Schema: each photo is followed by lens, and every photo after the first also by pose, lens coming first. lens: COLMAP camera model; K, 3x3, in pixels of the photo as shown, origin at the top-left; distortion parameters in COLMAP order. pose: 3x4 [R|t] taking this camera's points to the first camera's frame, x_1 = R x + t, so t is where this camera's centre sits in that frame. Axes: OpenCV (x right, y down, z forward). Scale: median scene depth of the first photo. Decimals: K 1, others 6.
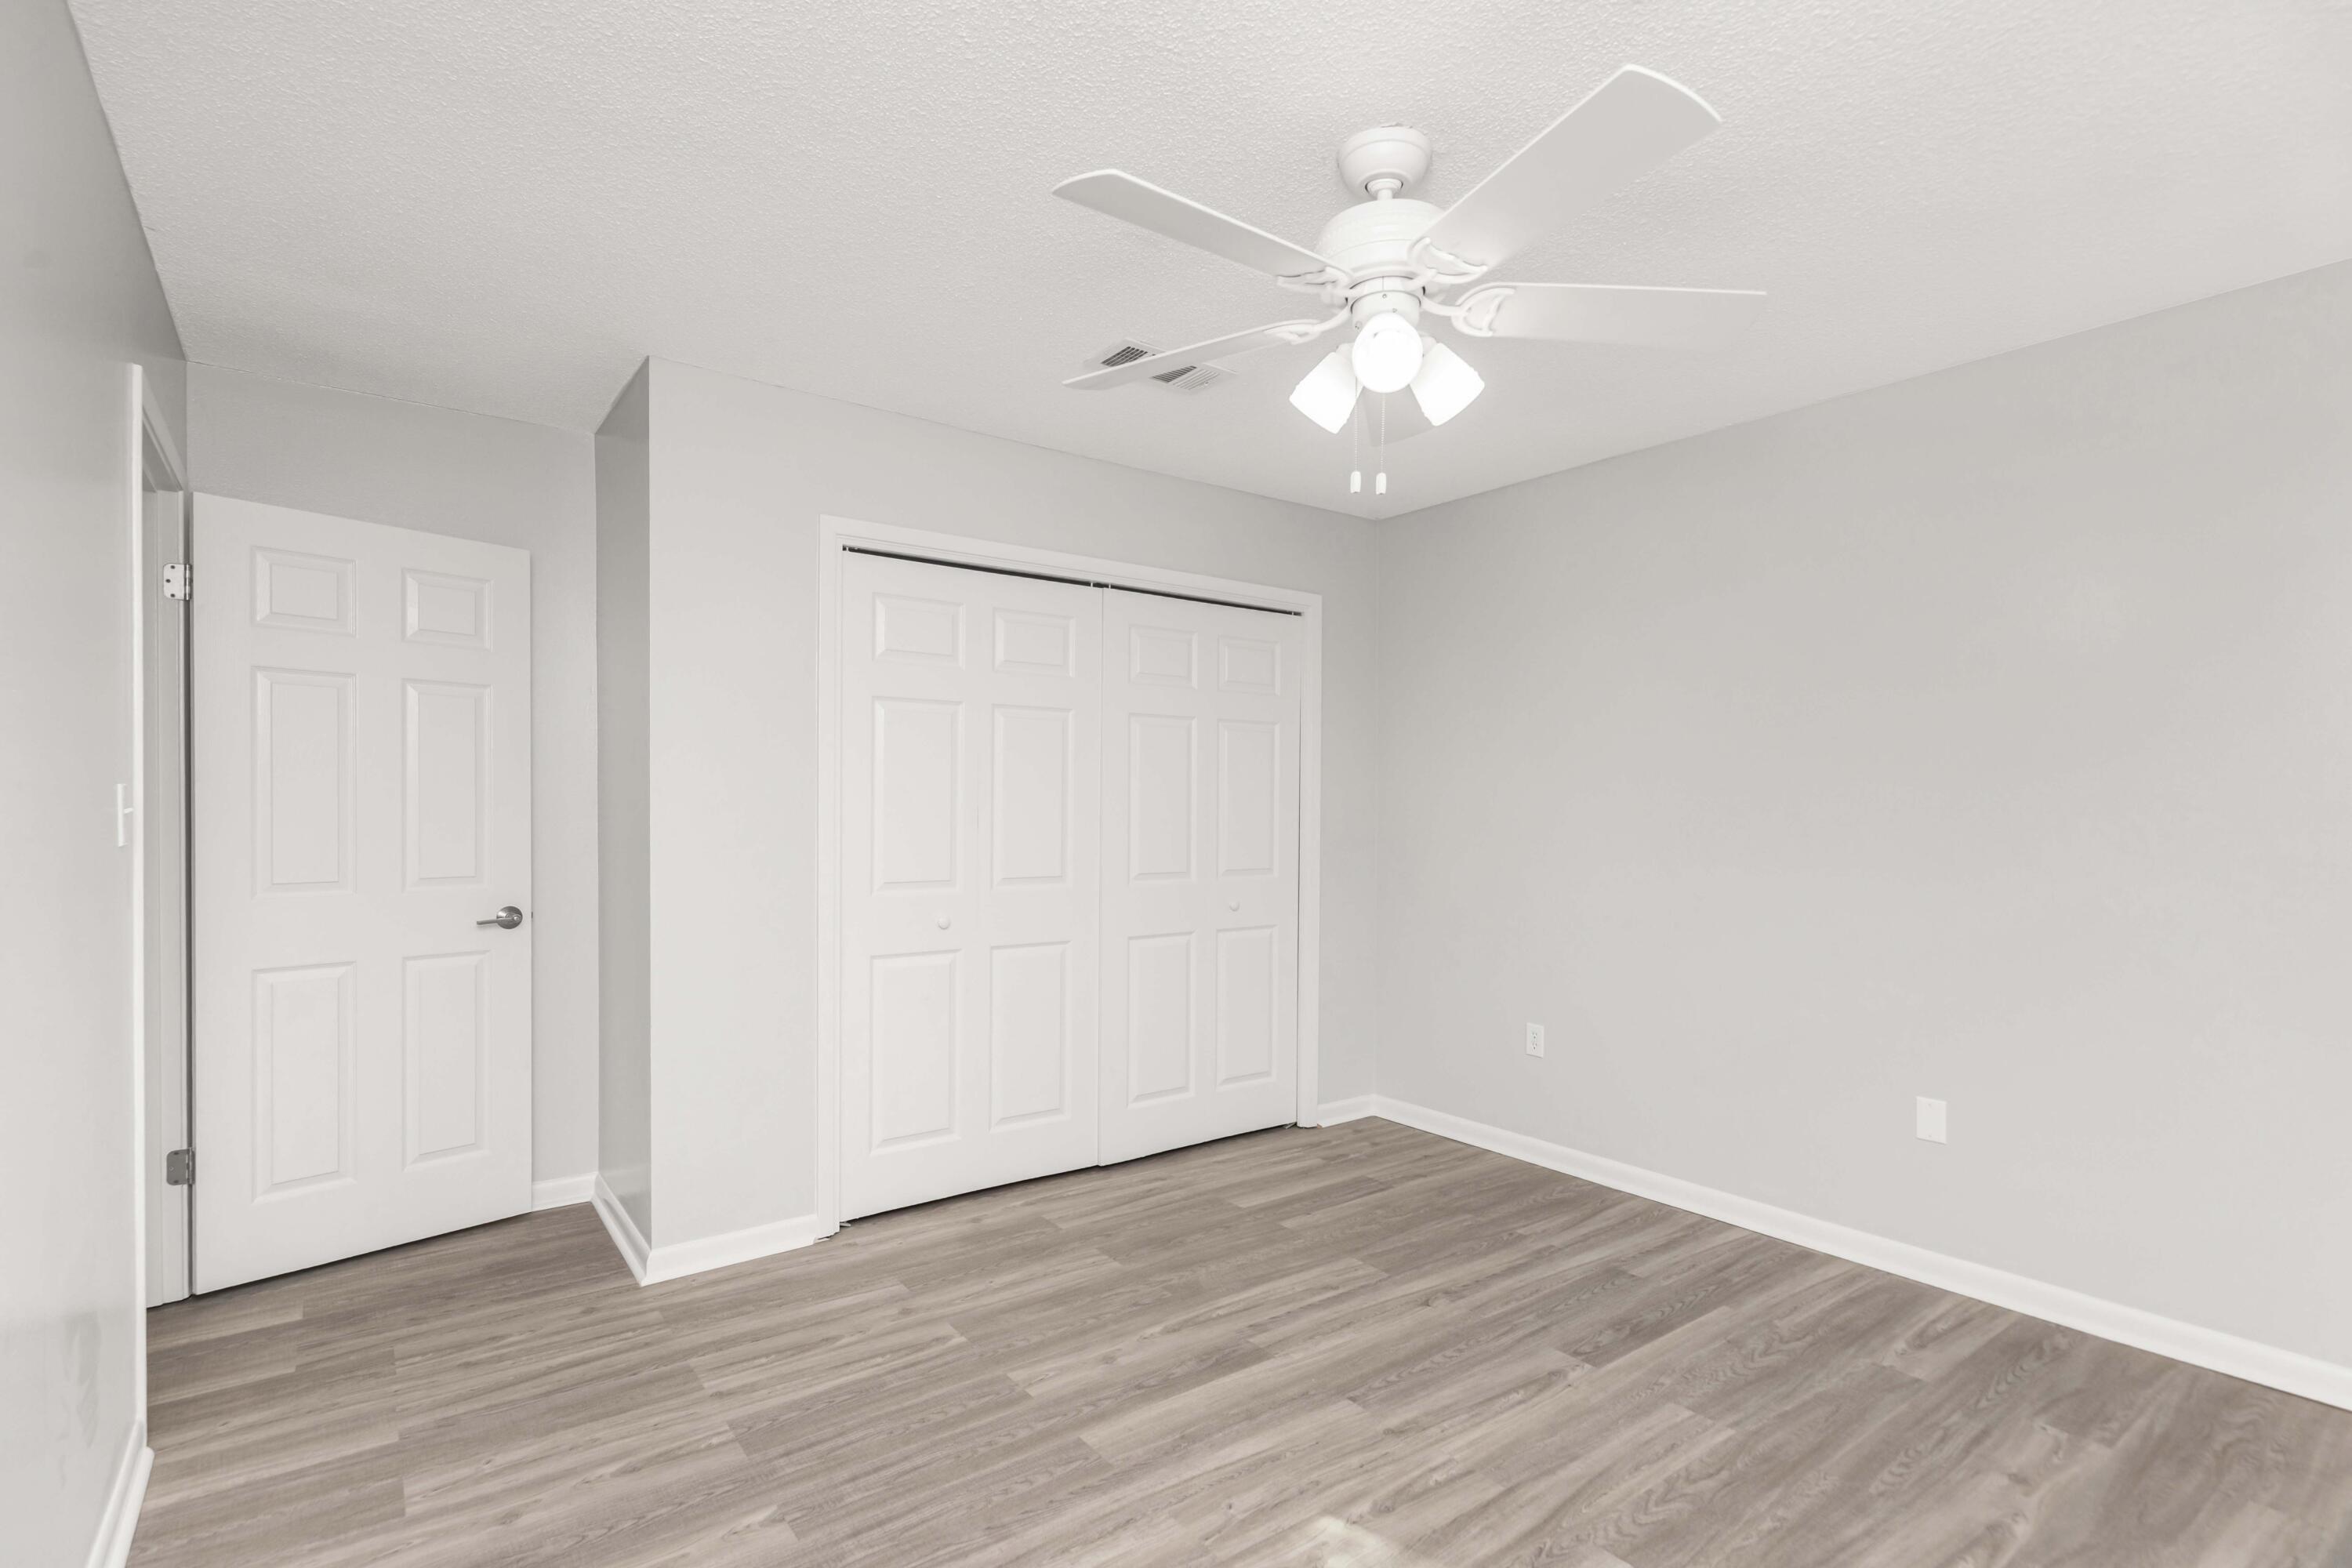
lens RADIAL K [[1097.2, 0, 1186.0], [0, 1097.2, 821.1], [0, 0, 1]] dist [0.006081, -0.000776]
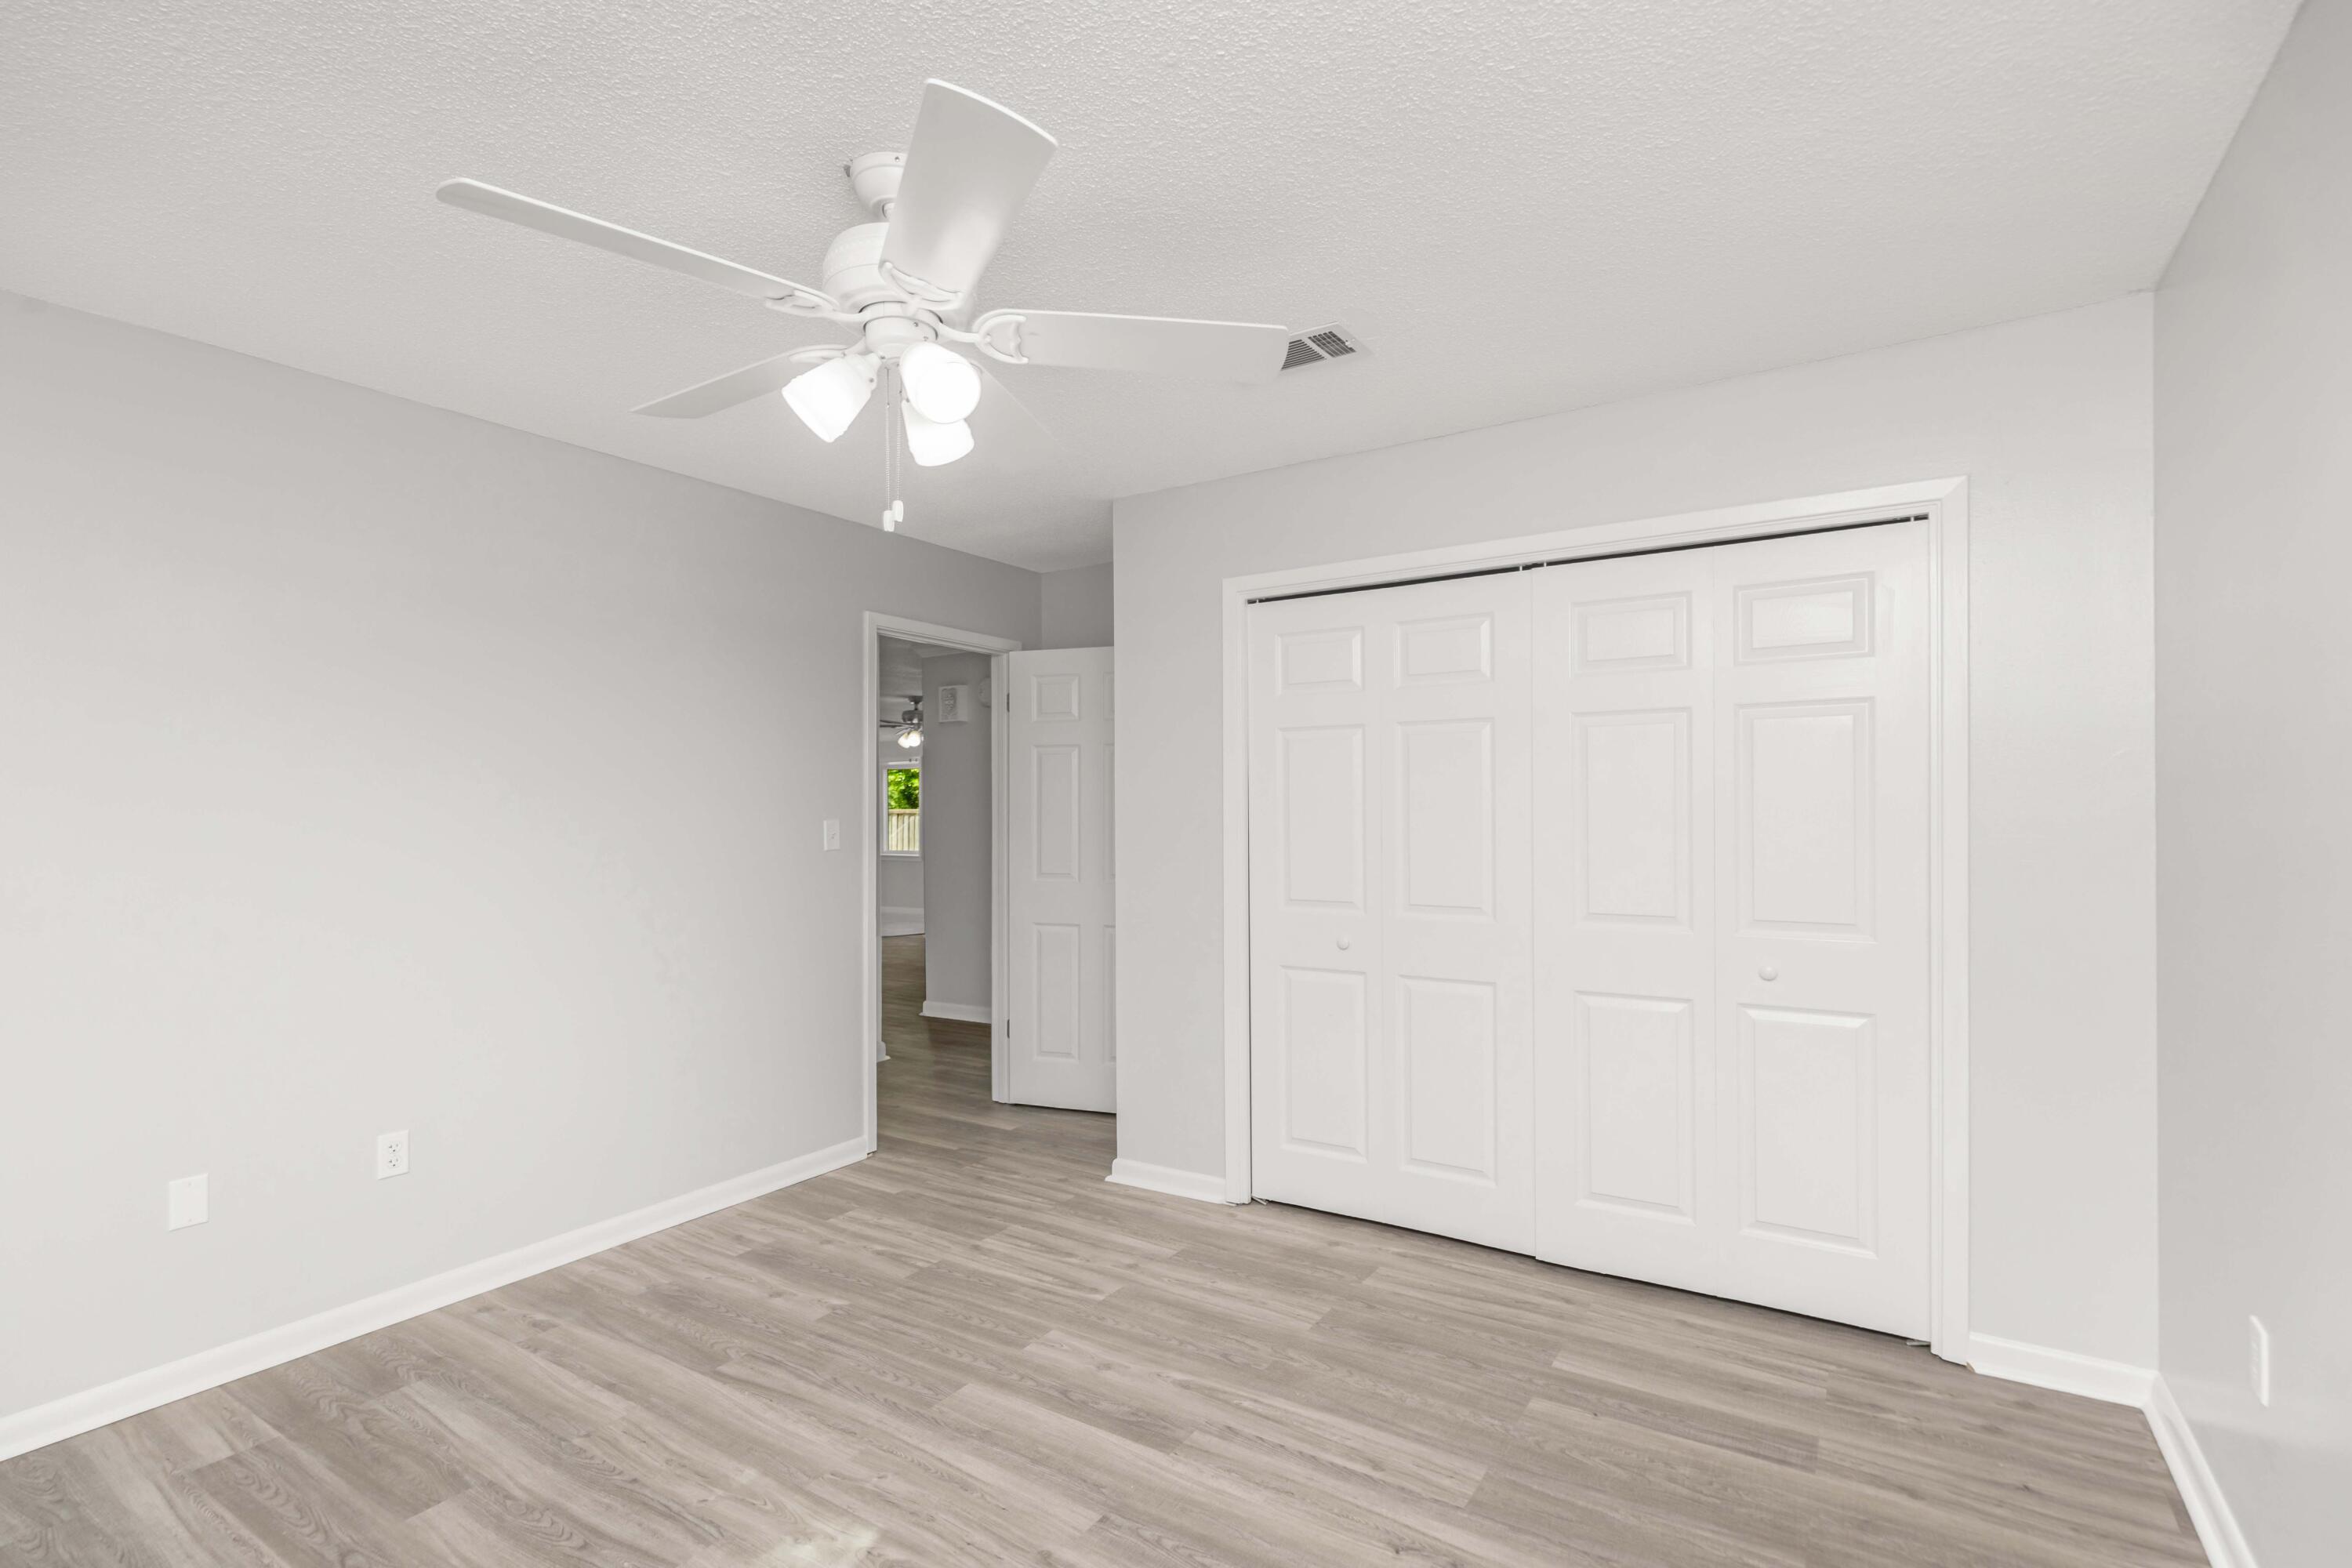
lens RADIAL K [[1097.2, 0, 1225.8], [0, 1097.2, 817.3], [0, 0, 1]] dist [0.006081, -0.000776]
pose [[0.366212, -0.002176, -0.930529, 0.850139], [-0.005339, 0.999976, -0.004440, -0.023826], [0.930516, 0.006594, 0.366192, 0.651815]]
